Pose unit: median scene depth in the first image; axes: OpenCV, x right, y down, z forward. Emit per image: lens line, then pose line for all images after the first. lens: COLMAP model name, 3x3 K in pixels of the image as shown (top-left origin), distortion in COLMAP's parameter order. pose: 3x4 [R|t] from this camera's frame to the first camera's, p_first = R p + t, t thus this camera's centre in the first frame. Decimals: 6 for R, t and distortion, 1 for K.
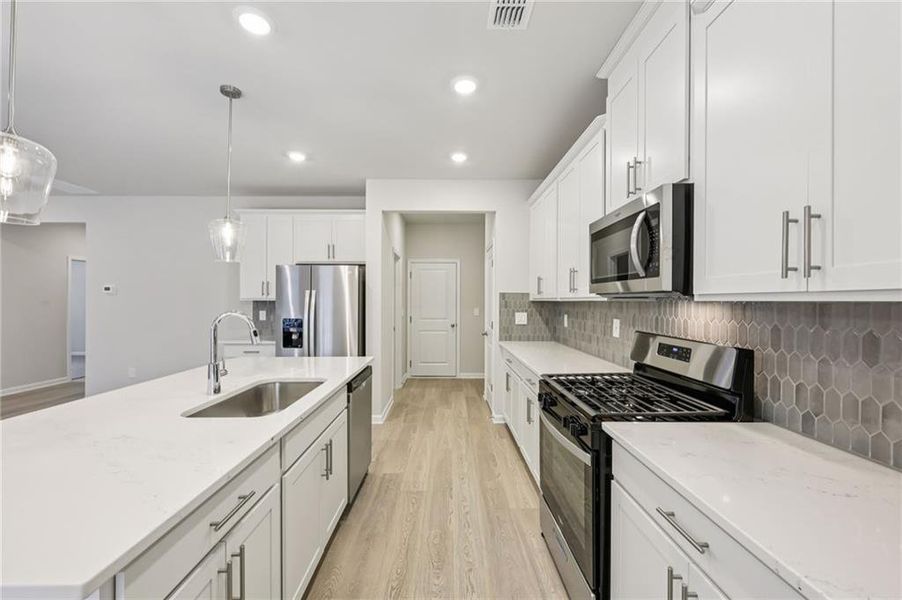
lens RADIAL K [[363.4, 0, 448.4], [0, 363.4, 301.4], [0, 0, 1]] dist [0.000224, 0.000003]
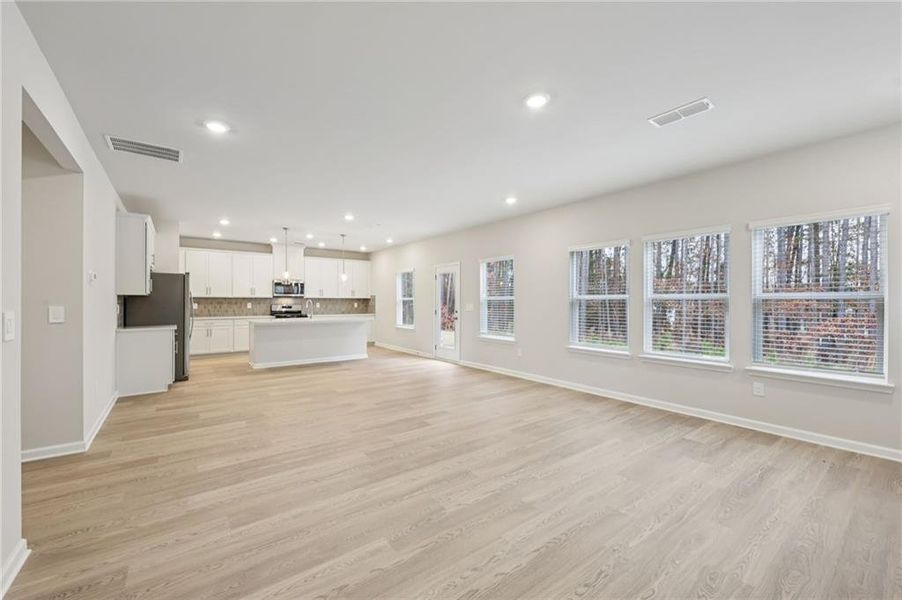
lens RADIAL K [[363.4, 0, 448.4], [0, 363.4, 301.4], [0, 0, 1]] dist [0.000224, 0.000003]
pose [[-0.599089, -0.005886, 0.800661, -2.232433], [-0.010984, 0.999939, -0.000868, 0.006876], [-0.800607, -0.009315, -0.599117, 1.009349]]
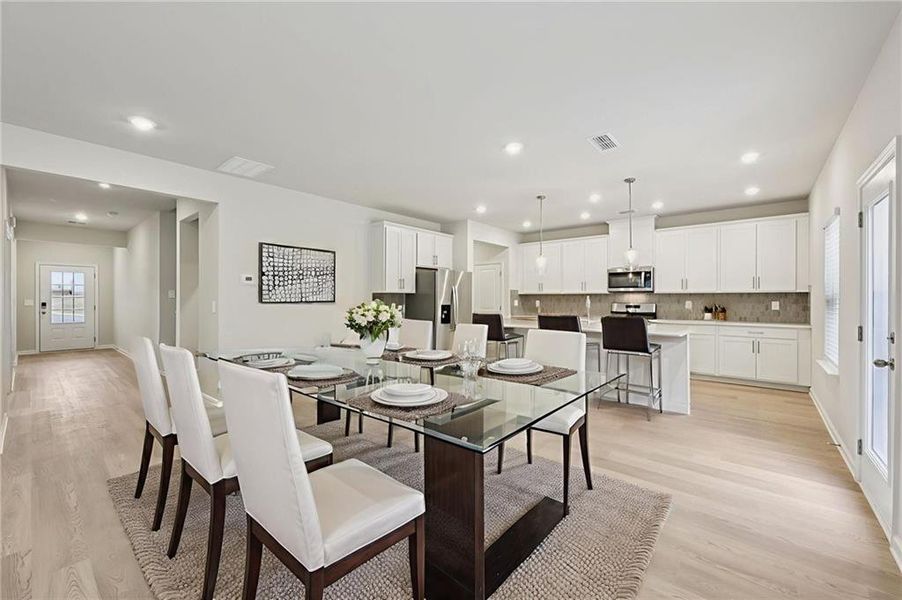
lens RADIAL K [[358.5, 0, 451.0], [0, 358.5, 300.0], [0, 0, 1]] dist [0.000984, 0.000061]
pose [[0.651791, -0.007401, 0.758362, -1.501714], [-0.005400, 0.999882, 0.014399, 0.004566], [-0.758379, -0.013481, 0.651674, -0.001757]]
